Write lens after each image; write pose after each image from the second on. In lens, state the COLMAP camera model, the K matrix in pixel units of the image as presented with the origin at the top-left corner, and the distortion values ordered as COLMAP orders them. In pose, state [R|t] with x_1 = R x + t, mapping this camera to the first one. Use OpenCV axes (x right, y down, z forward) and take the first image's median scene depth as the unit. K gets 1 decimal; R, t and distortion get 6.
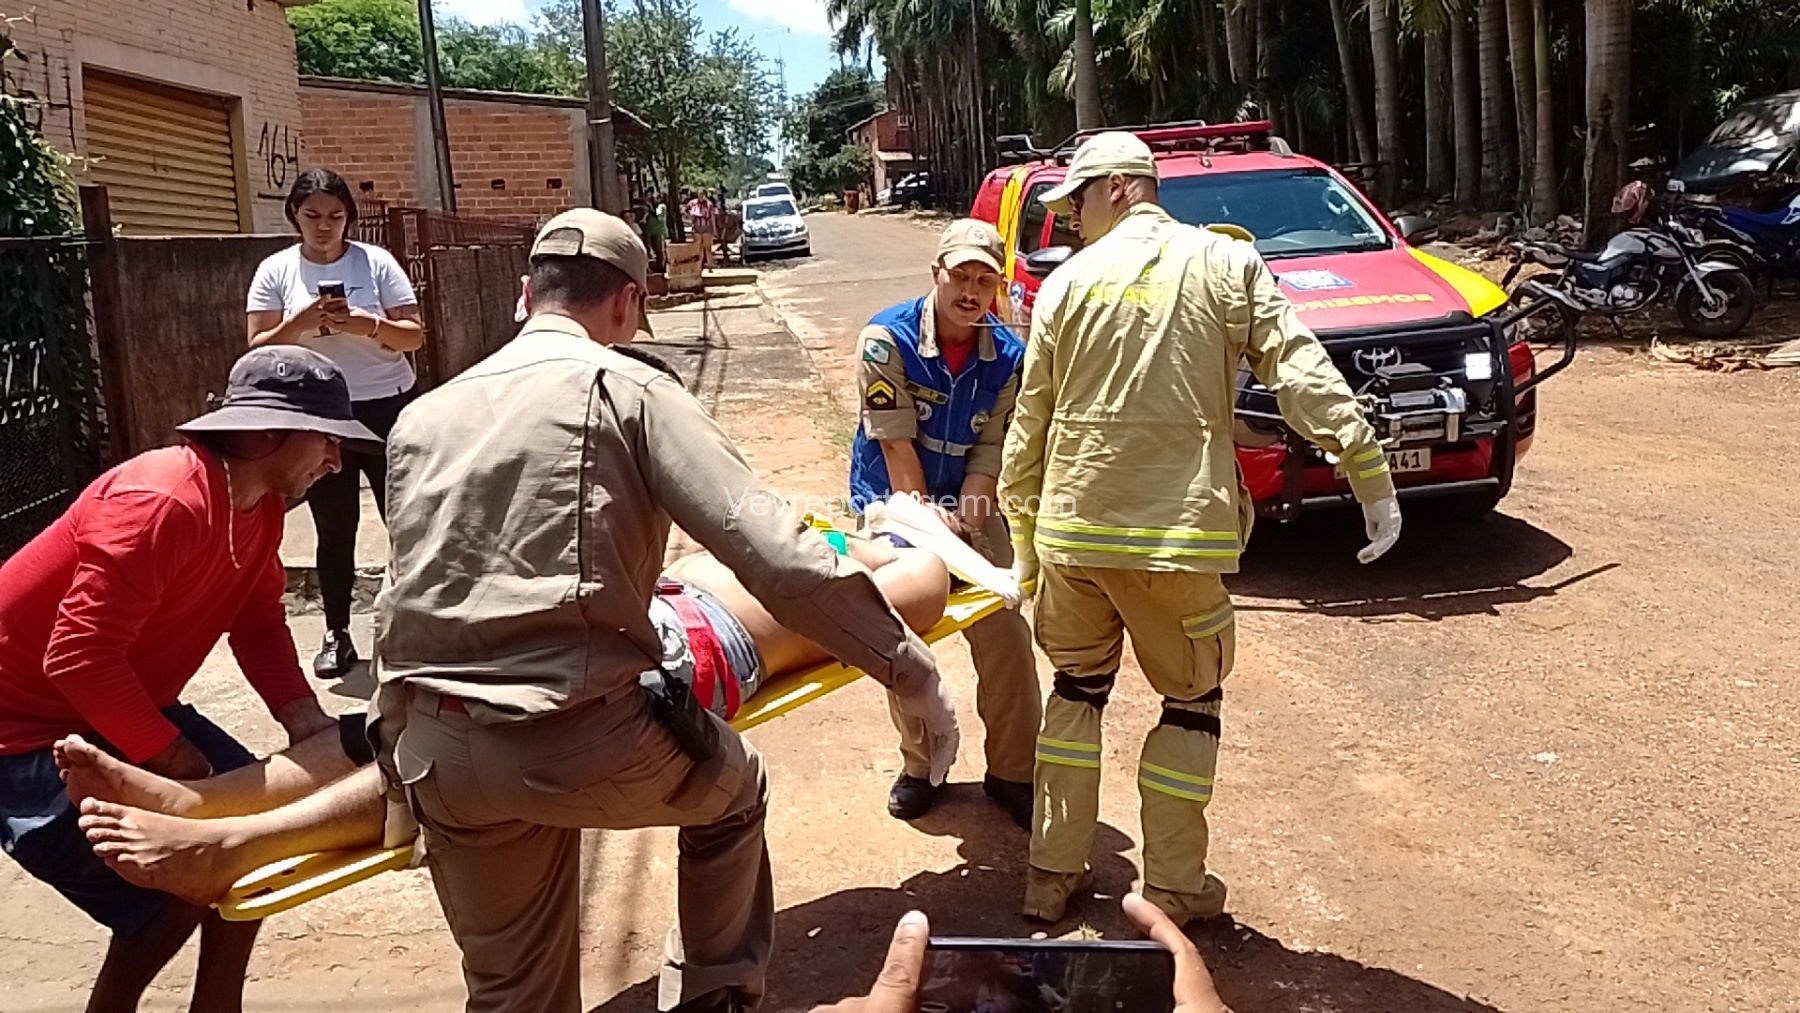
lens RADIAL K [[1424.9, 0, 914.1], [0, 1424.9, 517.1], [0, 0, 1]] dist [0.106002, -0.142097]
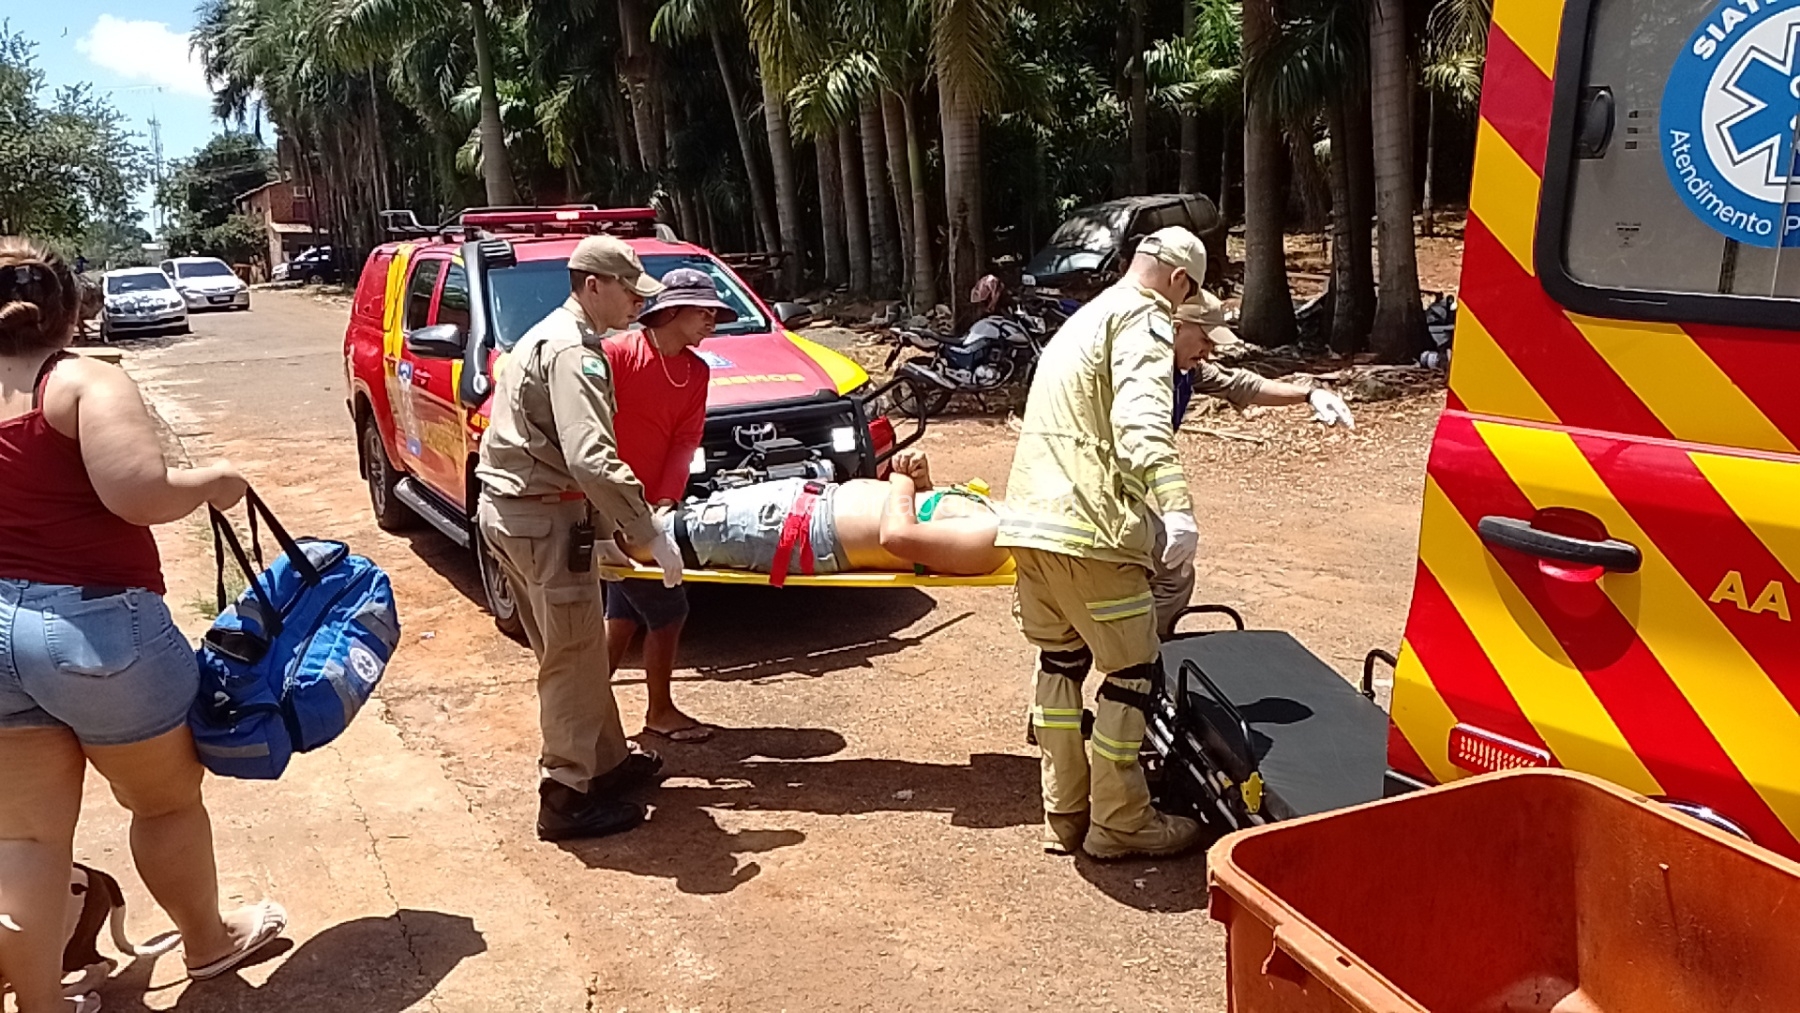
lens RADIAL K [[1424.9, 0, 878.5], [0, 1424.9, 518.7], [0, 0, 1]] dist [0.106002, -0.142097]
pose [[0.934300, -0.043645, 0.353805, 0.018567], [0.062727, 0.997119, -0.042643, 0.001475], [-0.350925, 0.062035, 0.934347, -0.005086]]
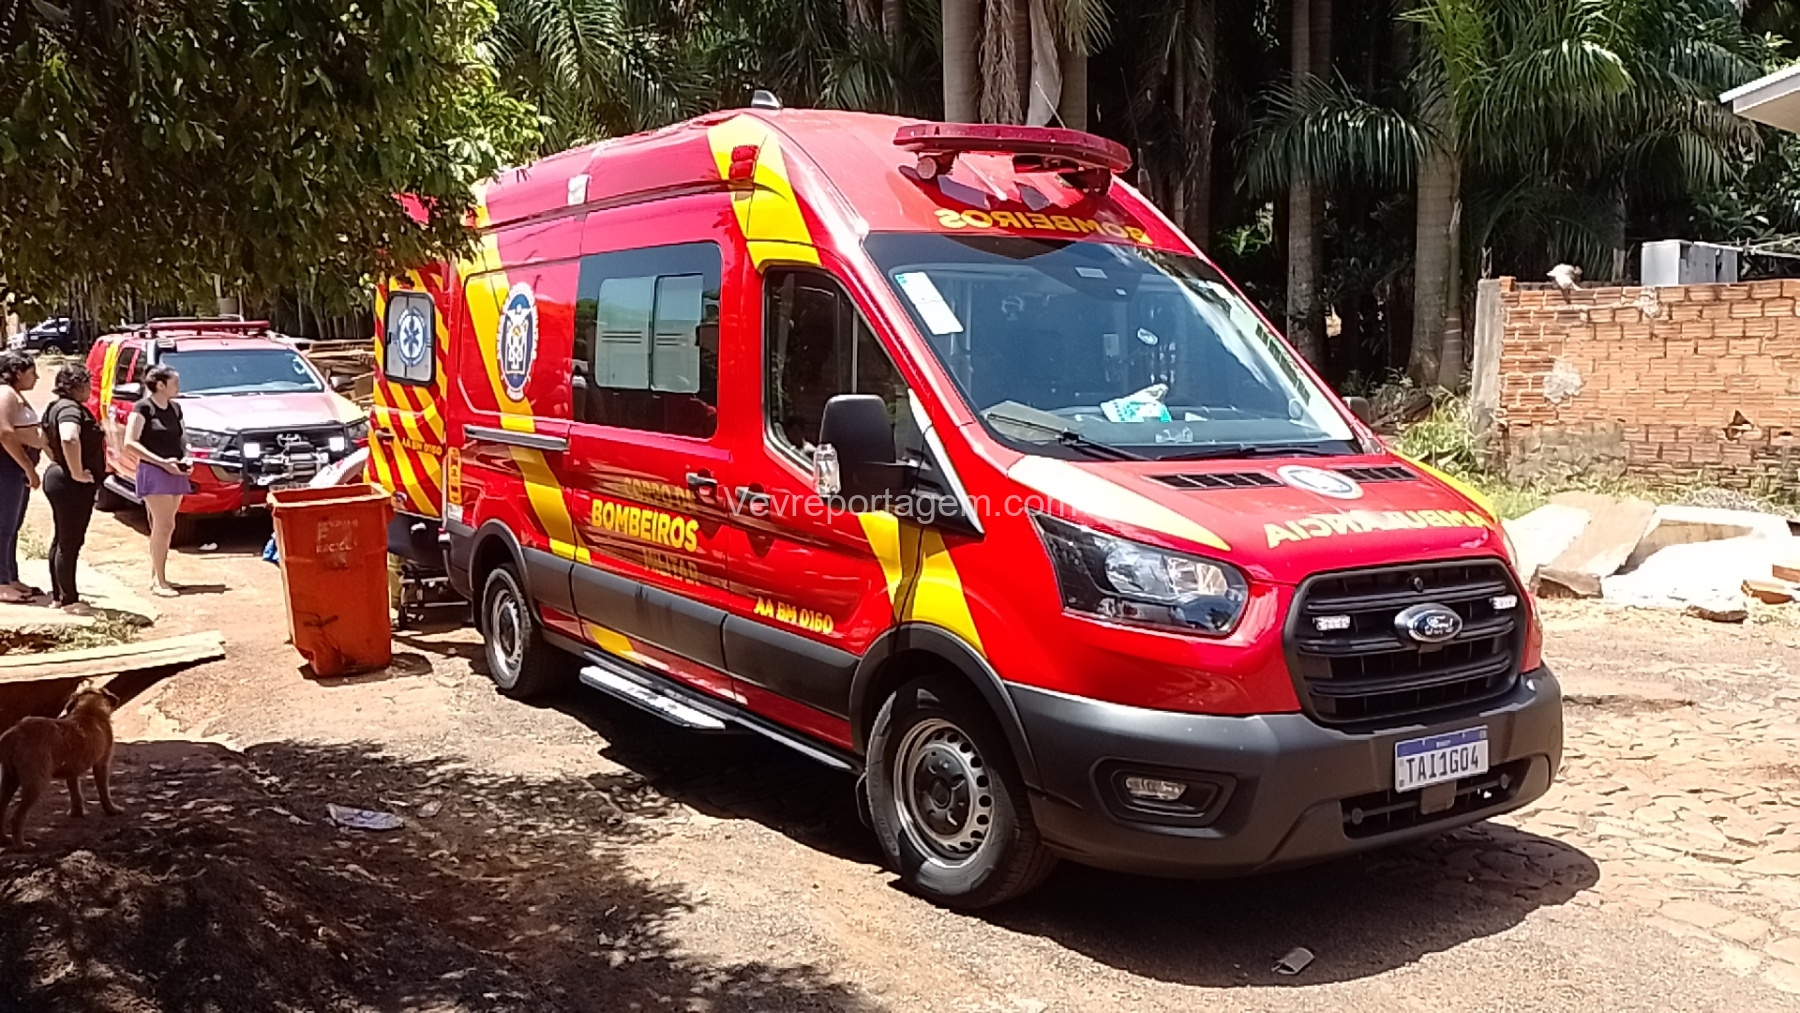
lens RADIAL K [[1424.9, 0, 809.2], [0, 1424.9, 533.5], [0, 0, 1]] dist [0.106002, -0.142097]
pose [[0.888094, -0.012560, 0.459491, 0.012530], [0.058344, 0.994622, -0.085577, 0.146571], [-0.455945, 0.102809, 0.884050, -0.703717]]
